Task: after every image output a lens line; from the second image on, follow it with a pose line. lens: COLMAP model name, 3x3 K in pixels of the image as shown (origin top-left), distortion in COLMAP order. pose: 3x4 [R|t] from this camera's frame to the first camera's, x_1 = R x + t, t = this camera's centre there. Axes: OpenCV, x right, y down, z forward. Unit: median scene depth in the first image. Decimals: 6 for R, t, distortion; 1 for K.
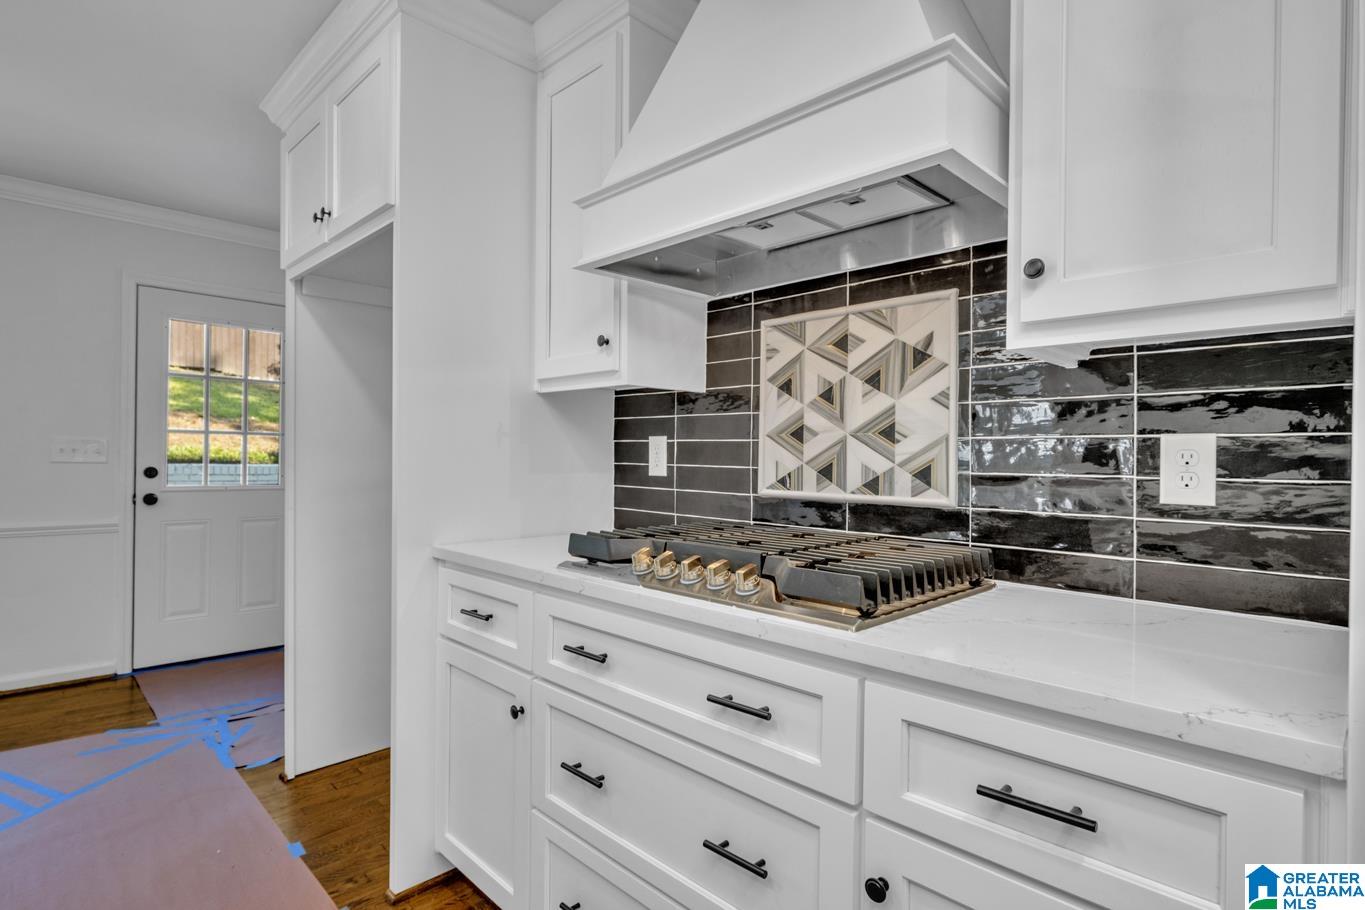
lens RADIAL K [[686.6, 0, 682.0], [0, 686.6, 460.5], [0, 0, 1]] dist [-0.001158, -0.000257]
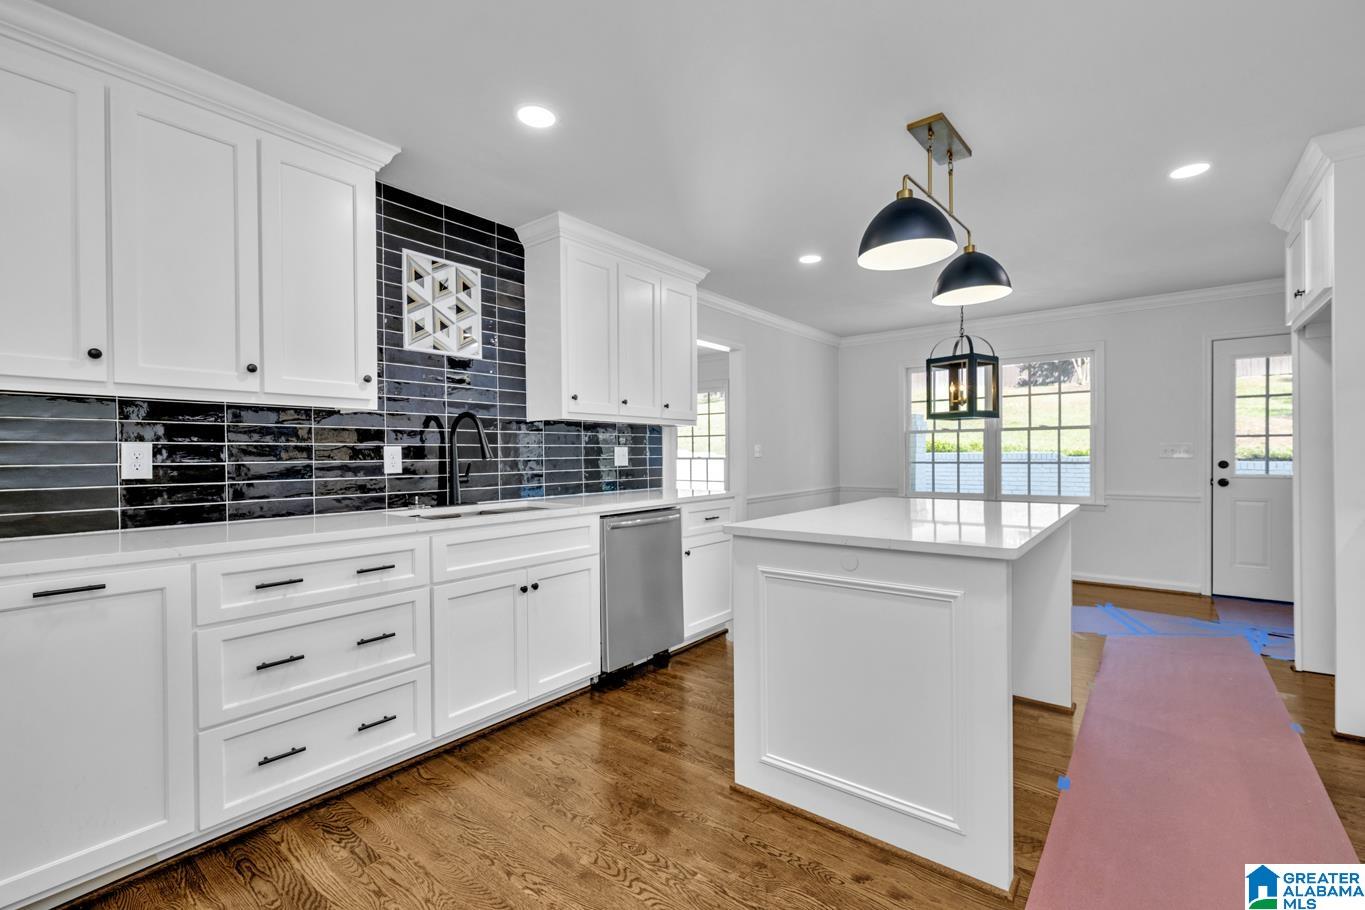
lens RADIAL K [[596.4, 0, 680.1], [0, 596.4, 458.2], [0, 0, 1]] dist [-0.003141, -0.000316]
pose [[0.105093, -0.009815, -0.994414, 0.759386], [0.002921, 0.999950, -0.009561, 0.024120], [0.994458, -0.001900, 0.105116, -0.608680]]
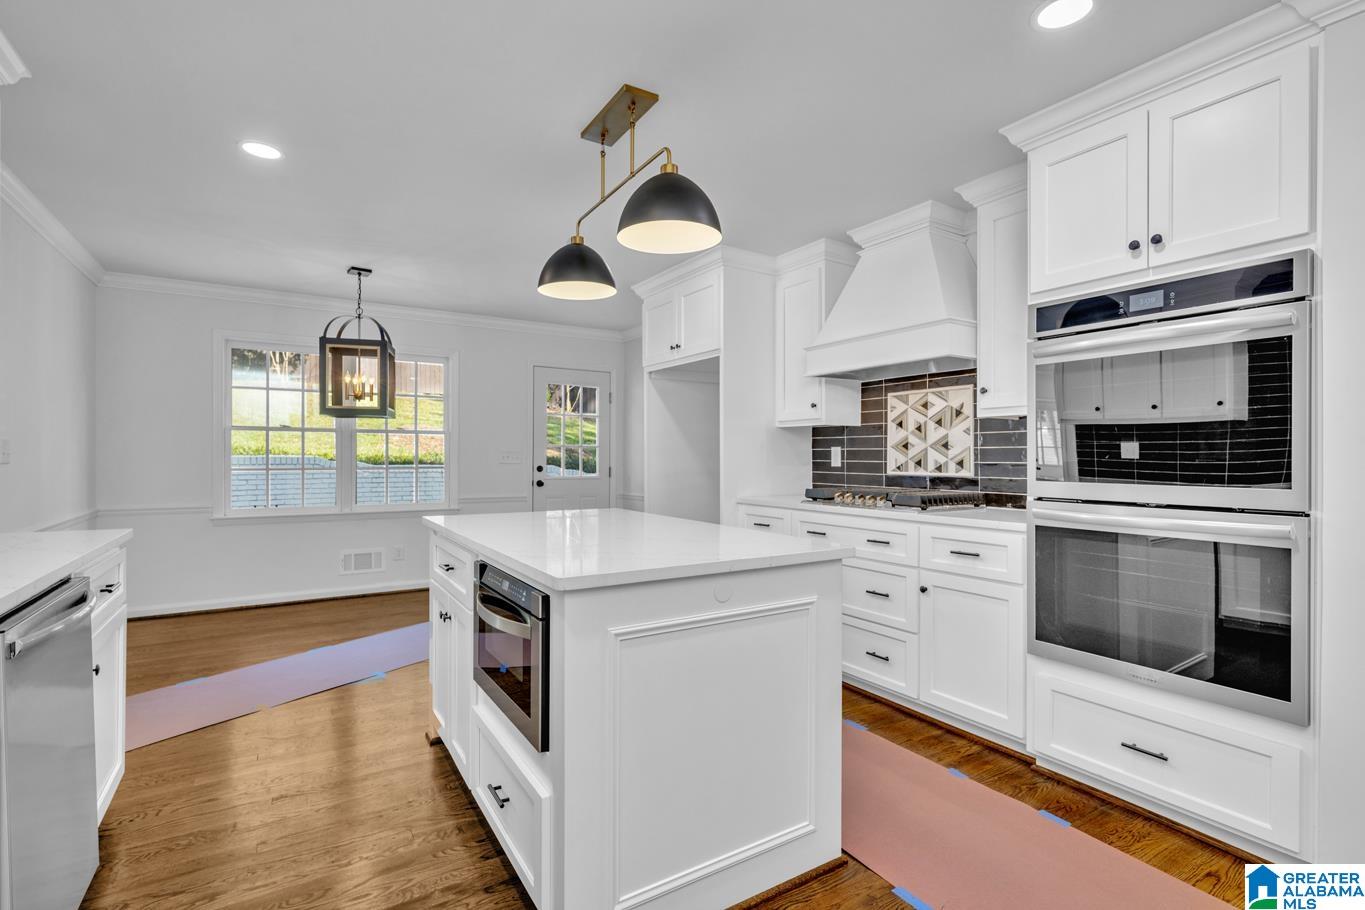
lens RADIAL K [[638.6, 0, 674.3], [0, 638.6, 457.8], [0, 0, 1]] dist [-0.001449, -0.000195]
pose [[0.974472, -0.010054, -0.224285, -0.091736], [0.008687, 0.999937, -0.007082, 0.006925], [0.224342, 0.004953, 0.974498, -1.122478]]
